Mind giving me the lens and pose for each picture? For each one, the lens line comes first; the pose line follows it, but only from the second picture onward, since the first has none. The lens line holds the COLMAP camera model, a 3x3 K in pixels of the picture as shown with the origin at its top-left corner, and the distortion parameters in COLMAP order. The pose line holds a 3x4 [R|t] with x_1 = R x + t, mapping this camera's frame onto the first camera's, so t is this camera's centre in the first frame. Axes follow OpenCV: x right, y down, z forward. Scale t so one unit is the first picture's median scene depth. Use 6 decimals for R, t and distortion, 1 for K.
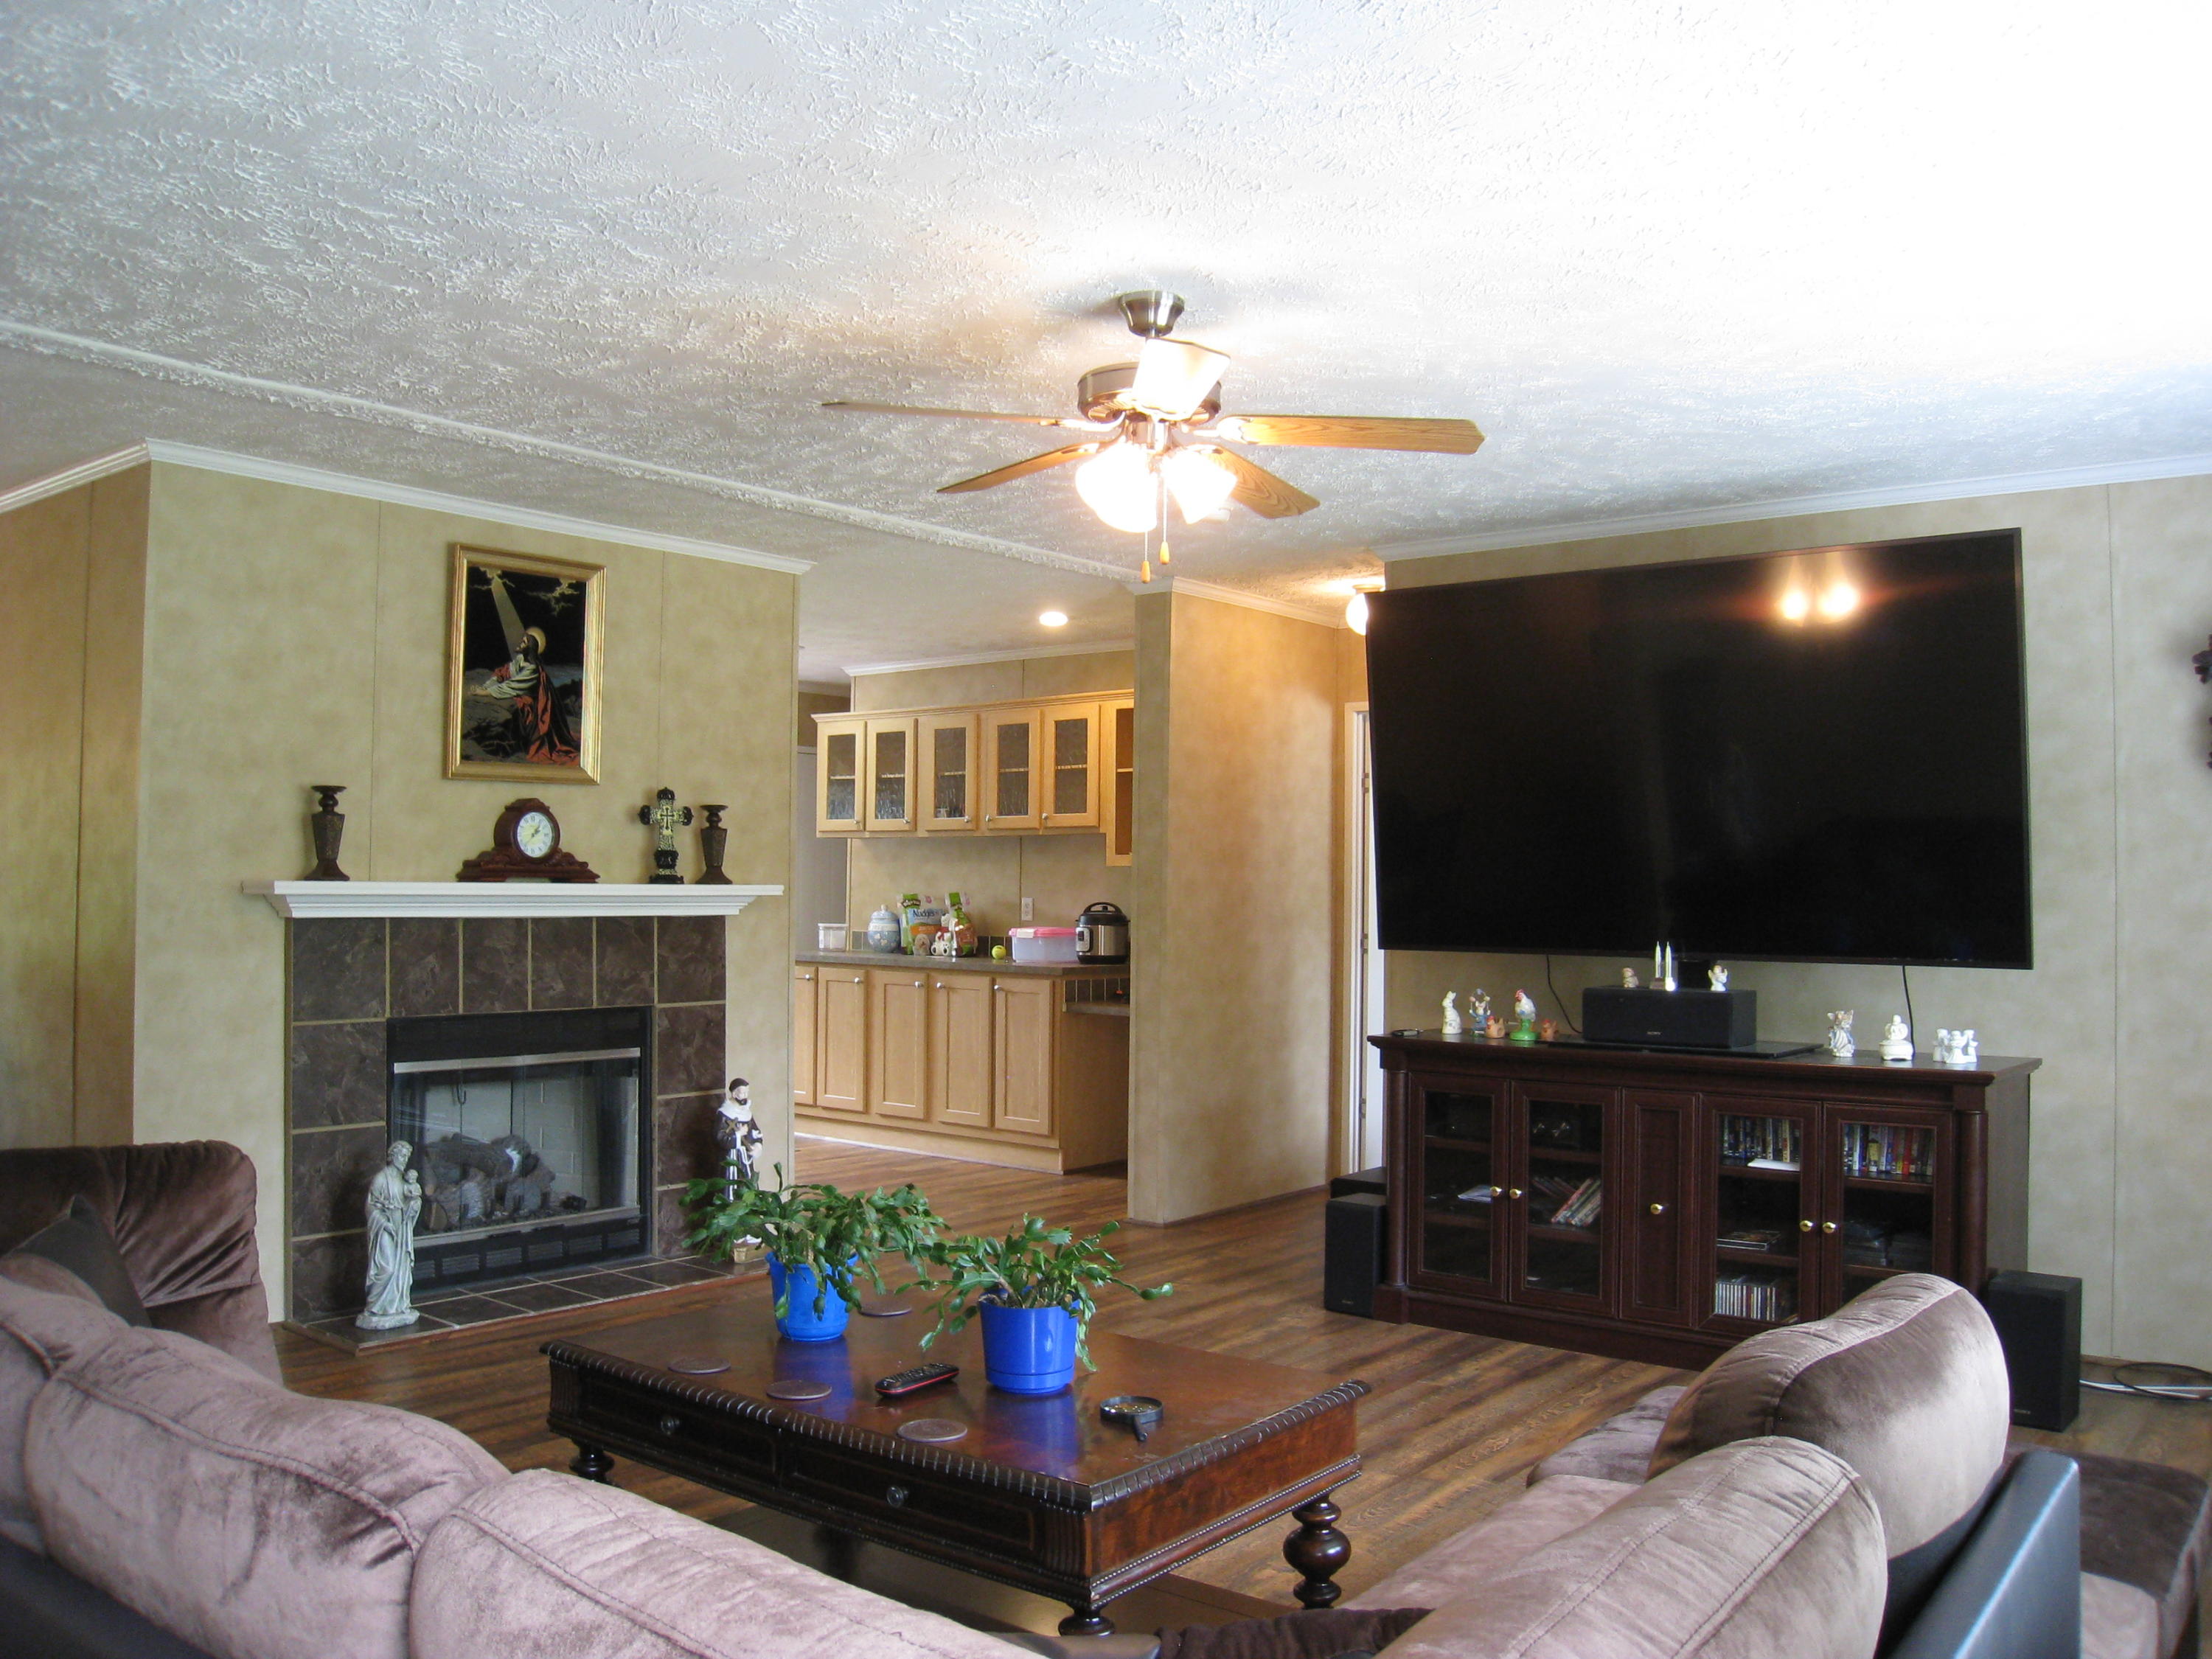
lens RADIAL K [[1815.1, 0, 1116.0], [0, 1815.1, 842.1], [0, 0, 1]] dist [-0.144217, 0.096166]
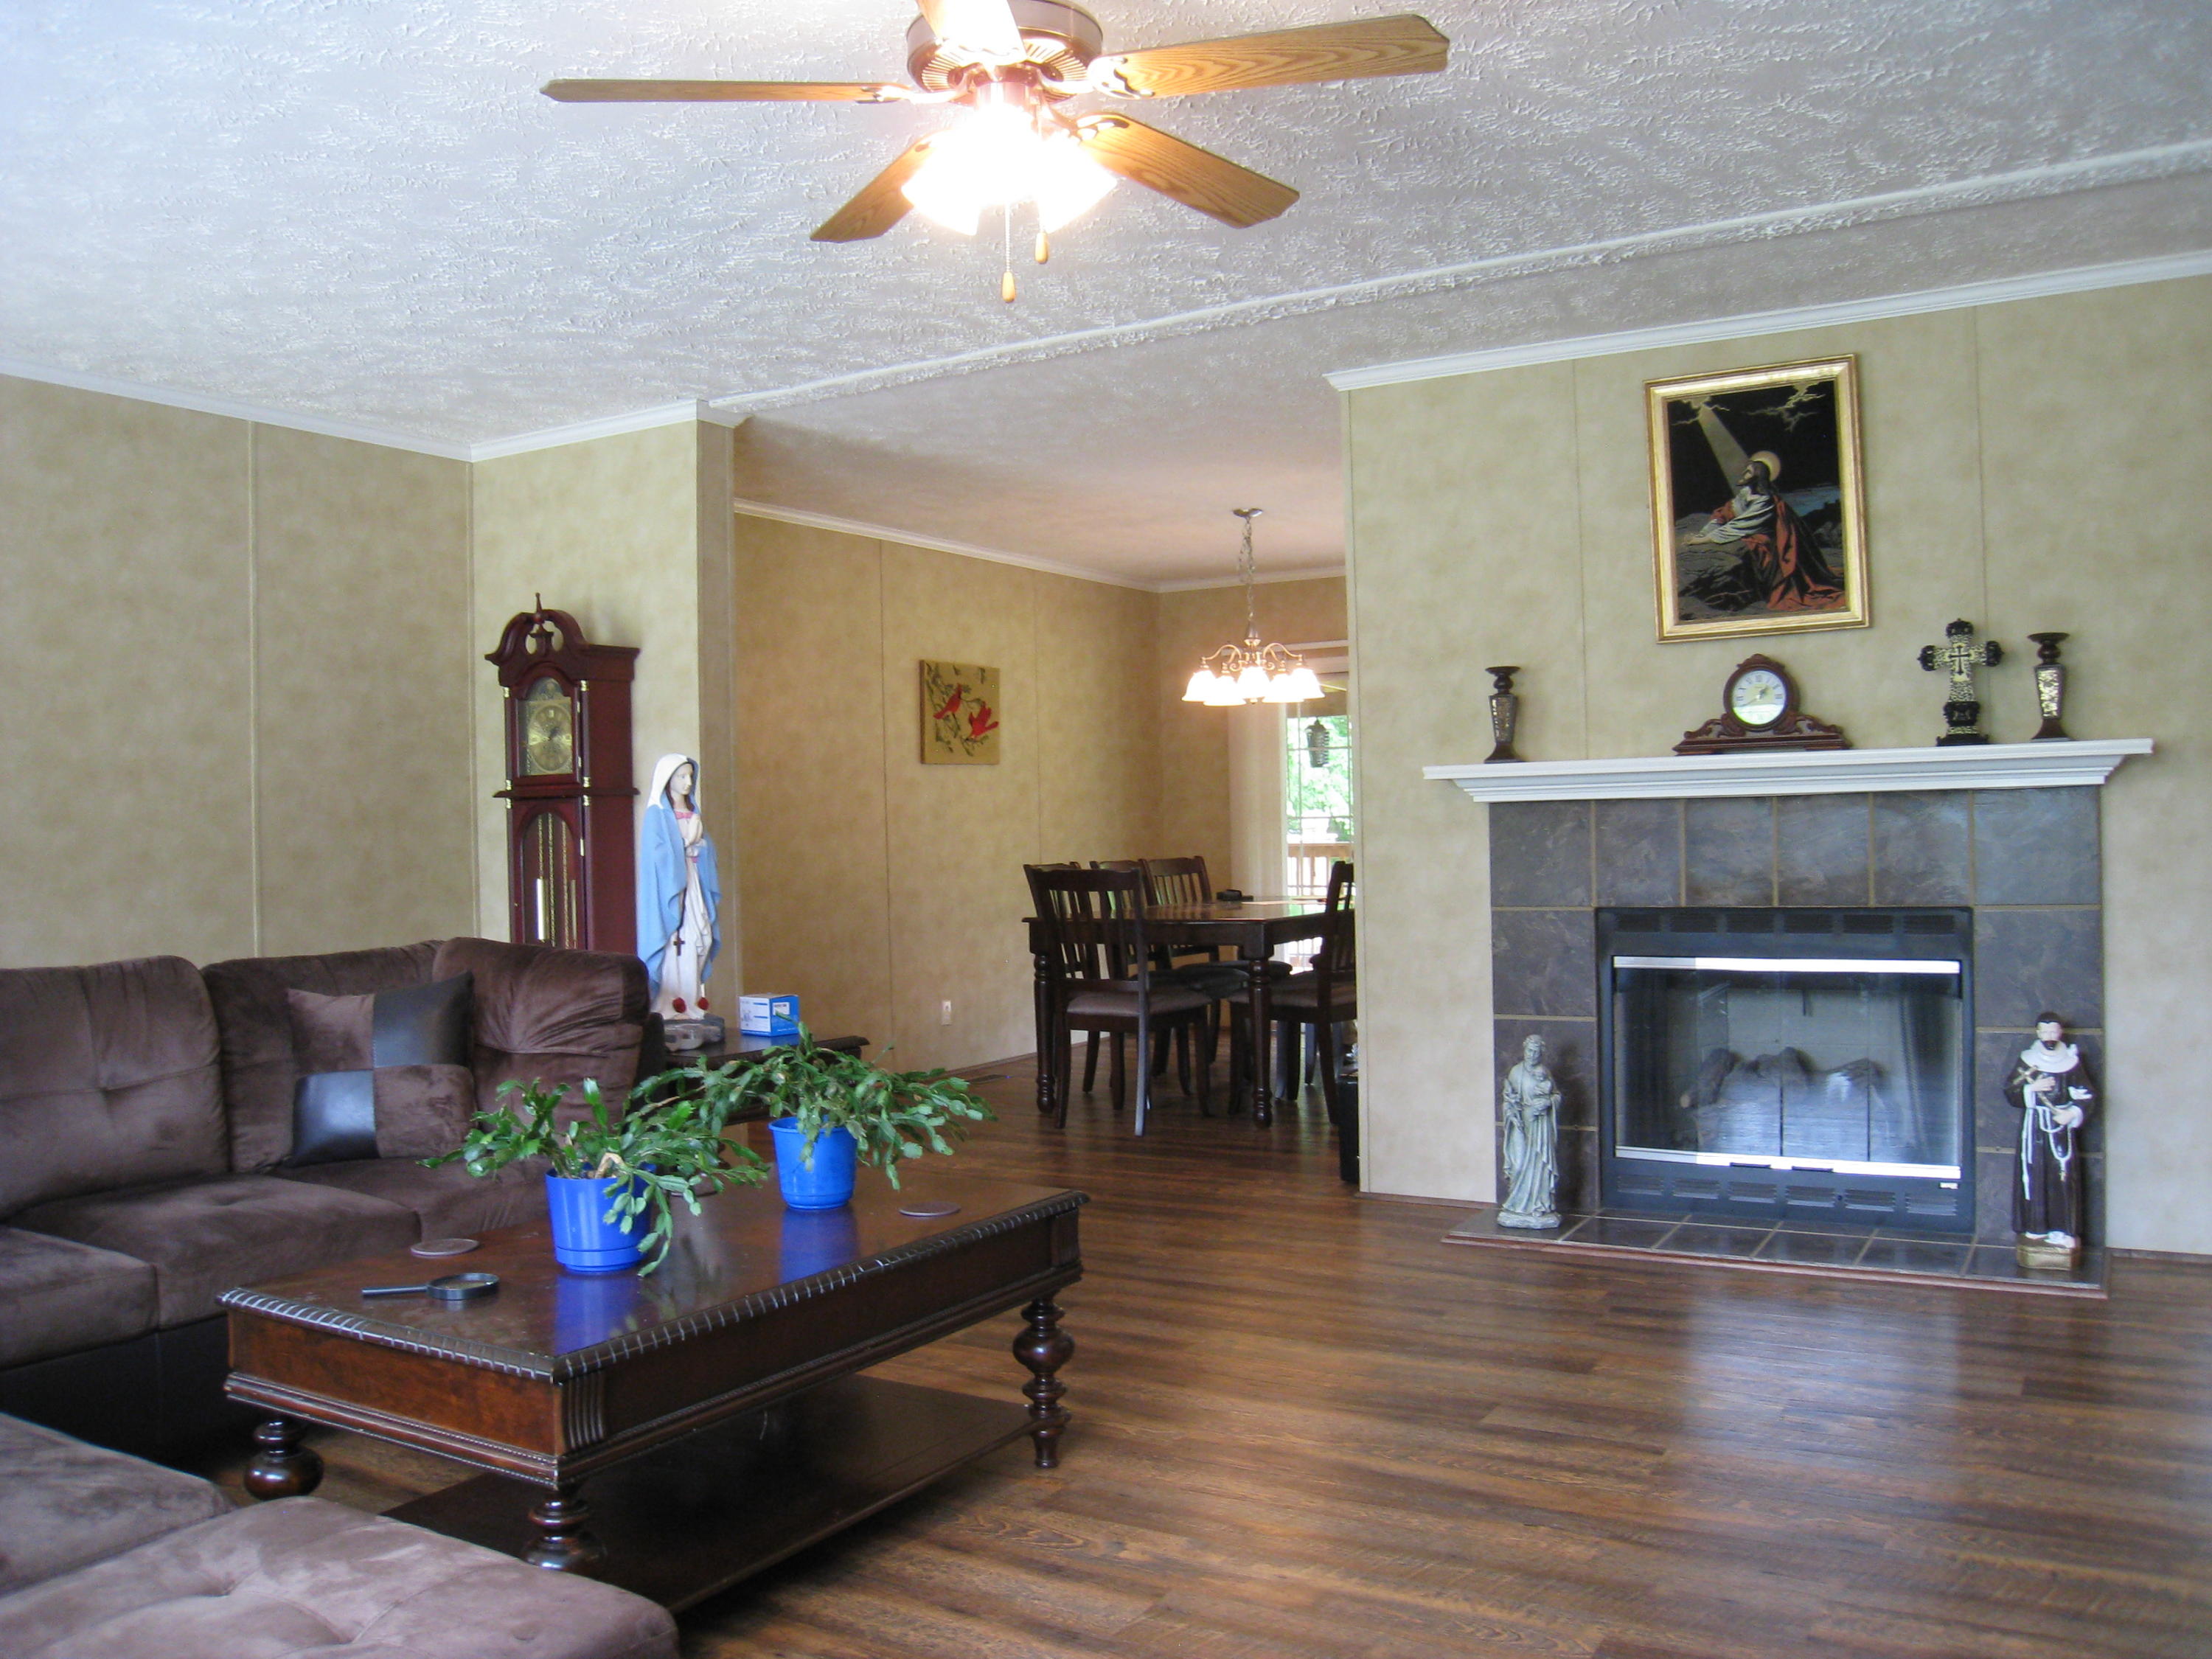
lens RADIAL K [[1815.1, 0, 1106.6], [0, 1815.1, 822.1], [0, 0, 1]] dist [-0.144217, 0.096166]
pose [[0.135275, -0.015564, -0.990686, 0.468000], [0.049154, 0.998751, -0.008978, 0.047603], [0.989588, -0.047482, 0.135871, 0.585367]]
